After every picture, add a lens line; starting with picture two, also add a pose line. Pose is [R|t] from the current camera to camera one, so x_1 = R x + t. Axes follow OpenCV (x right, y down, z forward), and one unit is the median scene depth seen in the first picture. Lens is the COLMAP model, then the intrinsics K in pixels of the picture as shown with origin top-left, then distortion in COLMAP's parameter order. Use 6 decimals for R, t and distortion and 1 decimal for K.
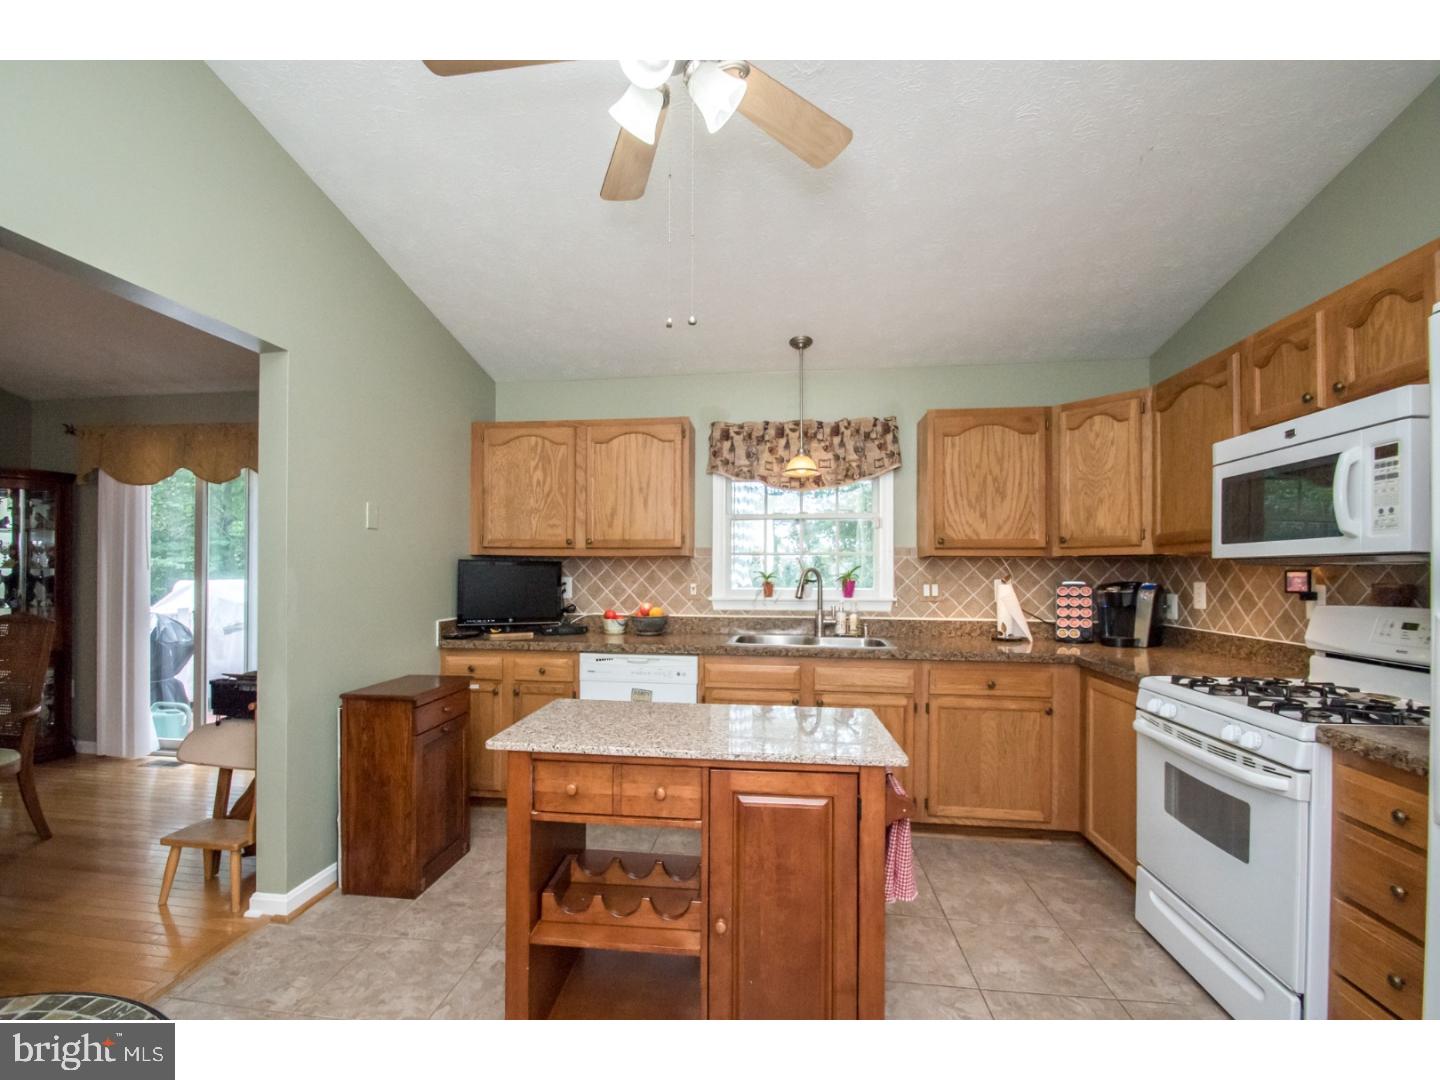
lens RADIAL K [[632.5, 0, 700.0], [0, 632.5, 569.5], [0, 0, 1]] dist [0.010325, -0.015616]
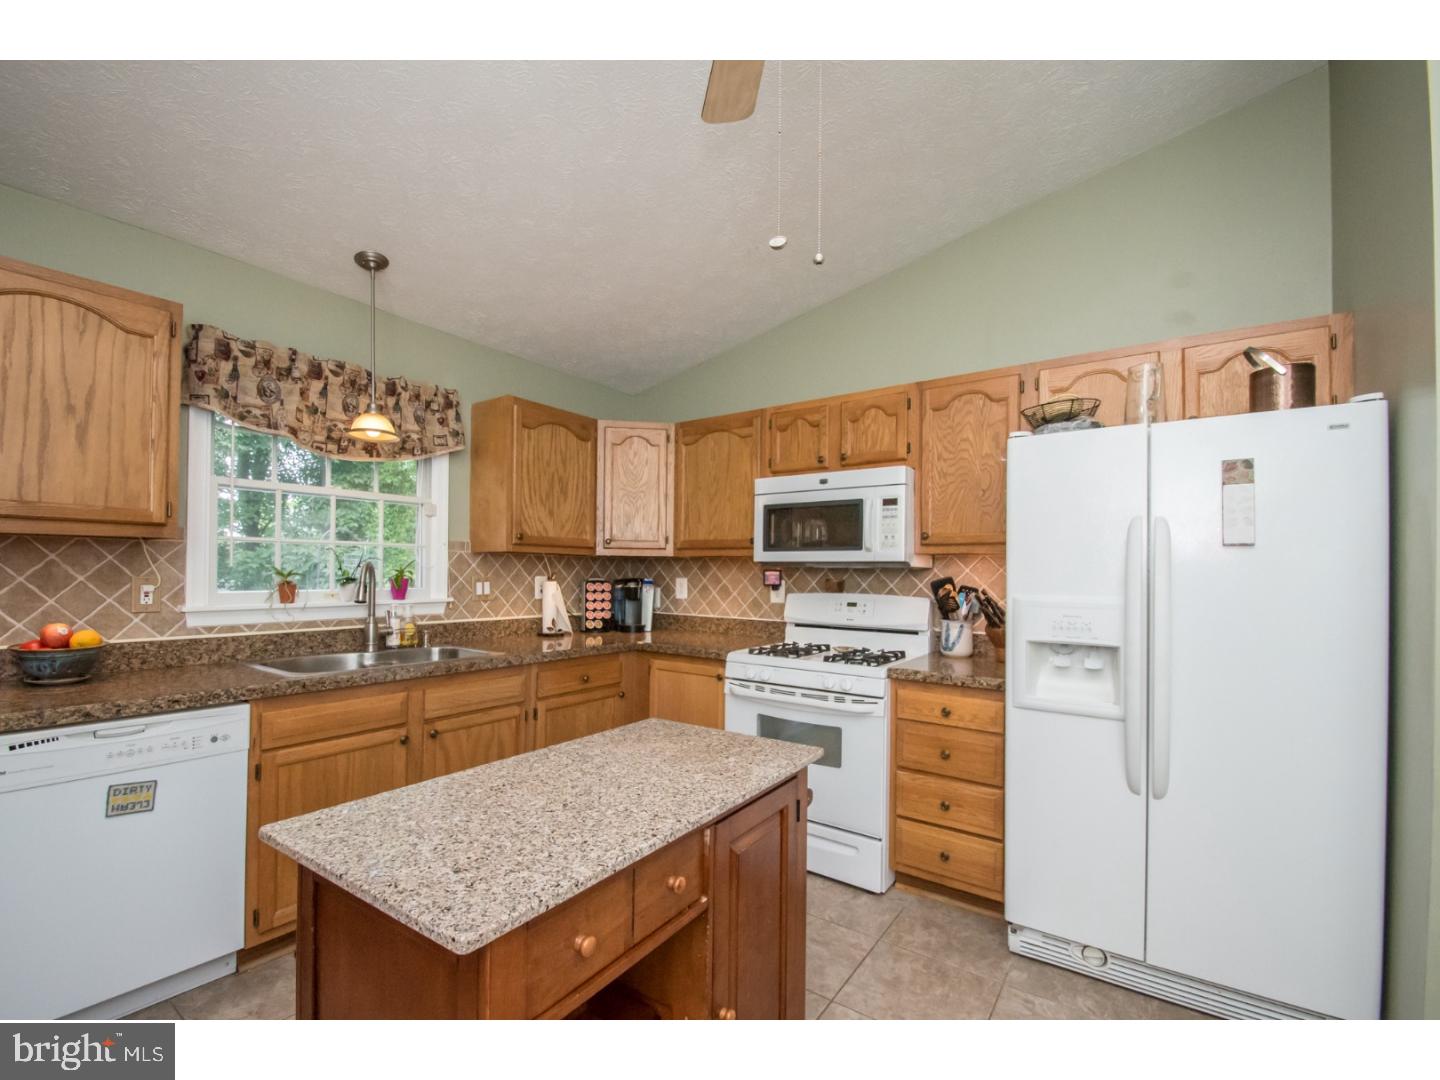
lens RADIAL K [[632.5, 0, 700.0], [0, 632.5, 569.5], [0, 0, 1]] dist [0.010325, -0.015616]
pose [[0.478291, 0.005225, 0.878186, -0.323635], [-0.013421, 0.999909, 0.001360, -0.000354], [-0.878099, -0.012436, 0.478317, 0.307530]]
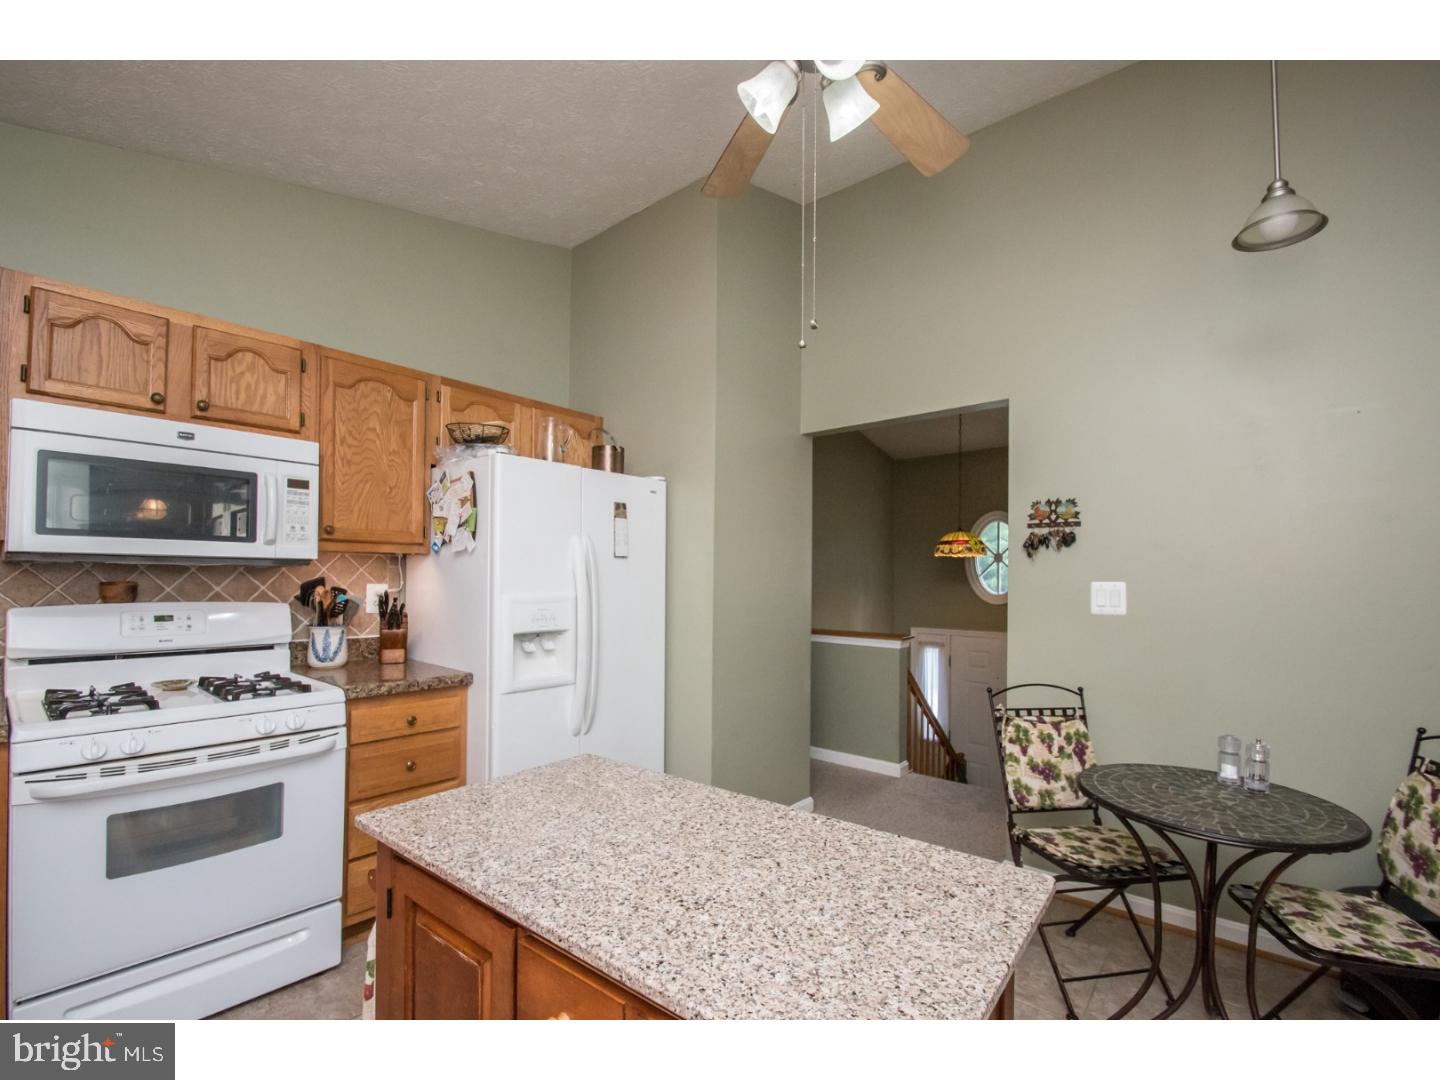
lens RADIAL K [[632.5, 0, 700.0], [0, 632.5, 569.5], [0, 0, 1]] dist [0.010325, -0.015616]
pose [[-0.835947, -0.004576, 0.548792, -0.187488], [-0.016088, 0.999740, -0.016170, 0.002146], [-0.548575, -0.022346, -0.835803, 0.815486]]
